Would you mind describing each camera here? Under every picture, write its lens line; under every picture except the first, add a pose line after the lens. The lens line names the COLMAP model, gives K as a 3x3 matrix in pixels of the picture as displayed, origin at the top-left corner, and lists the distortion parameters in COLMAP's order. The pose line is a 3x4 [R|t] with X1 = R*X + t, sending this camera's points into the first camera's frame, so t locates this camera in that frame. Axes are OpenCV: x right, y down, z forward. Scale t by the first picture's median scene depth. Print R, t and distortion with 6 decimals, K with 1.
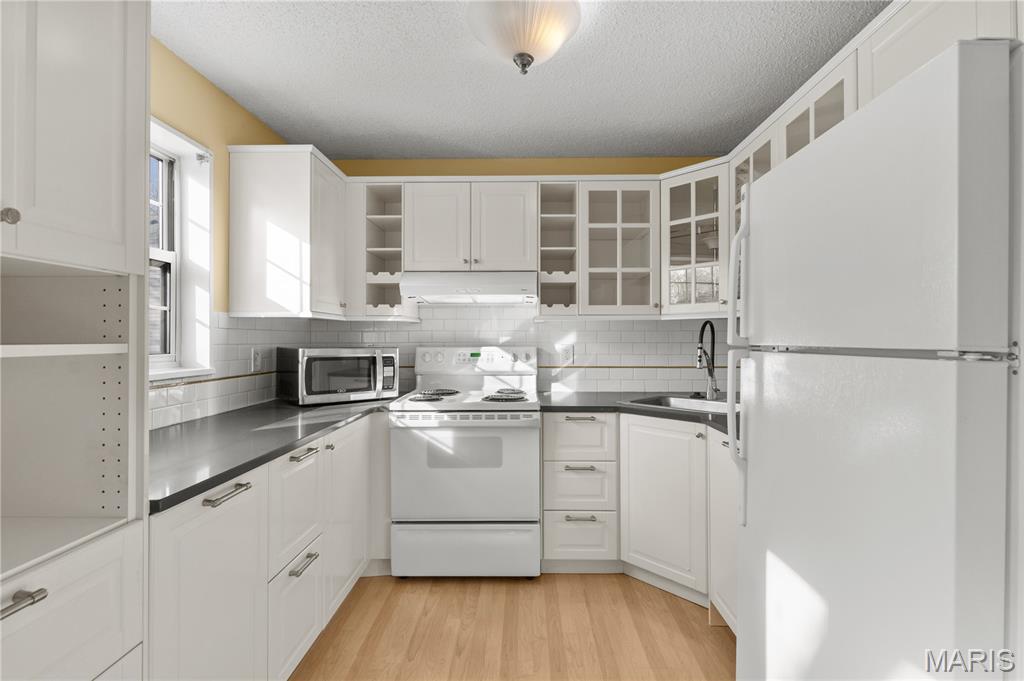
lens RADIAL K [[464.0, 0, 521.3], [0, 464.0, 334.7], [0, 0, 1]] dist [0.002752, -0.003387]
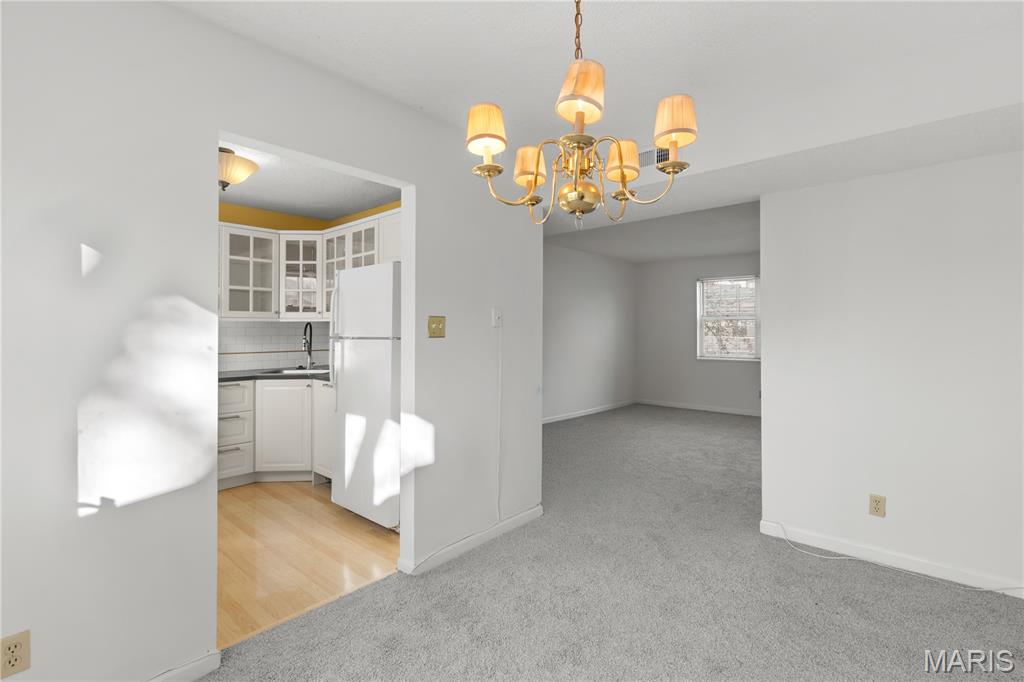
lens RADIAL K [[464.0, 0, 509.8], [0, 464.0, 326.4], [0, 0, 1]] dist [0.002752, -0.003387]
pose [[0.656436, 0.007434, 0.754345, -0.423746], [-0.006269, 0.999971, -0.004400, -0.014501], [-0.754356, -0.001841, 0.656463, -0.715268]]
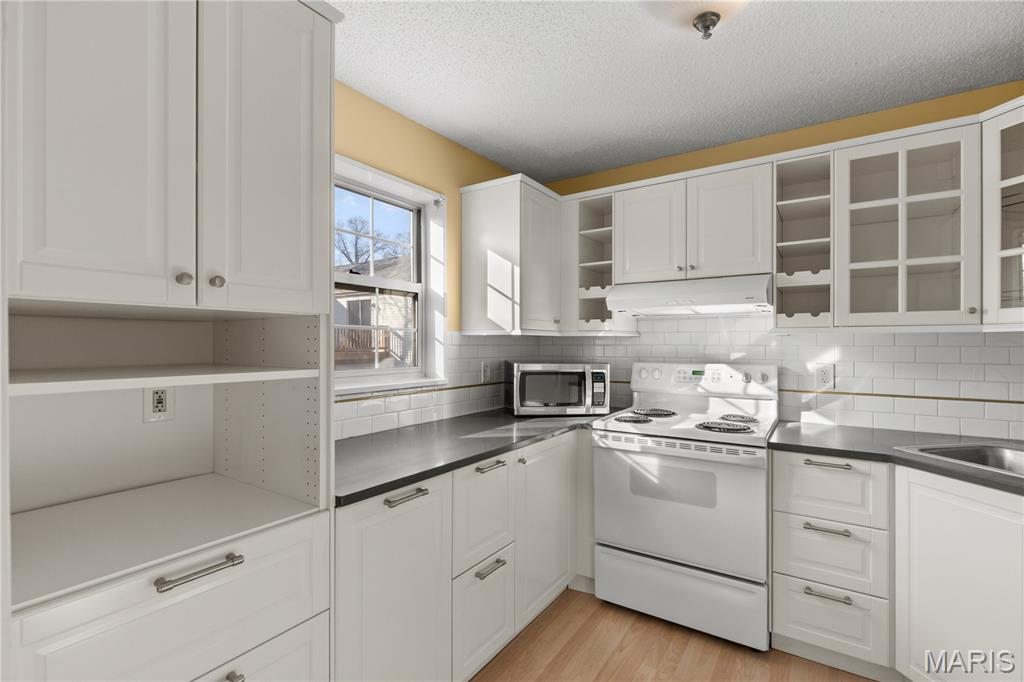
lens RADIAL K [[464.0, 0, 519.6], [0, 464.0, 343.8], [0, 0, 1]] dist [0.002752, -0.003387]
pose [[0.841457, 0.002611, -0.540318, 0.112619], [0.001494, 0.999973, 0.007159, -0.022587], [0.540322, -0.006832, 0.841430, 0.090051]]
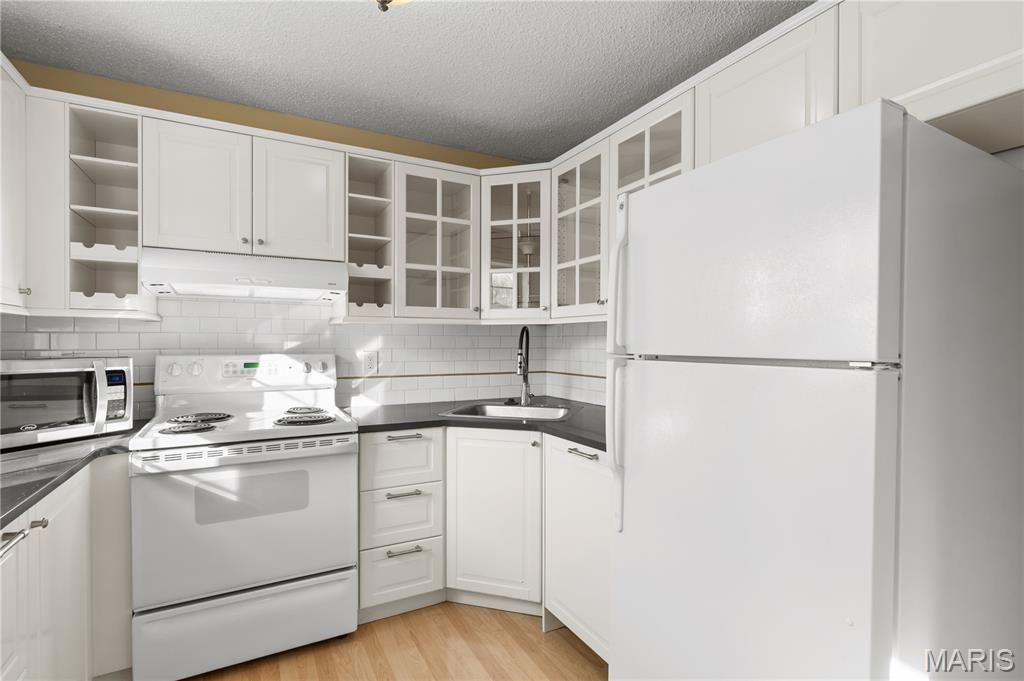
lens RADIAL K [[488.8, 0, 514.4], [0, 488.8, 346.3], [0, 0, 1]] dist [0.001289, -0.000854]
pose [[0.873263, -0.001008, 0.487248, -0.137569], [-0.008217, 0.999825, 0.016797, -0.005498], [-0.487179, -0.018672, 0.873102, 0.106671]]
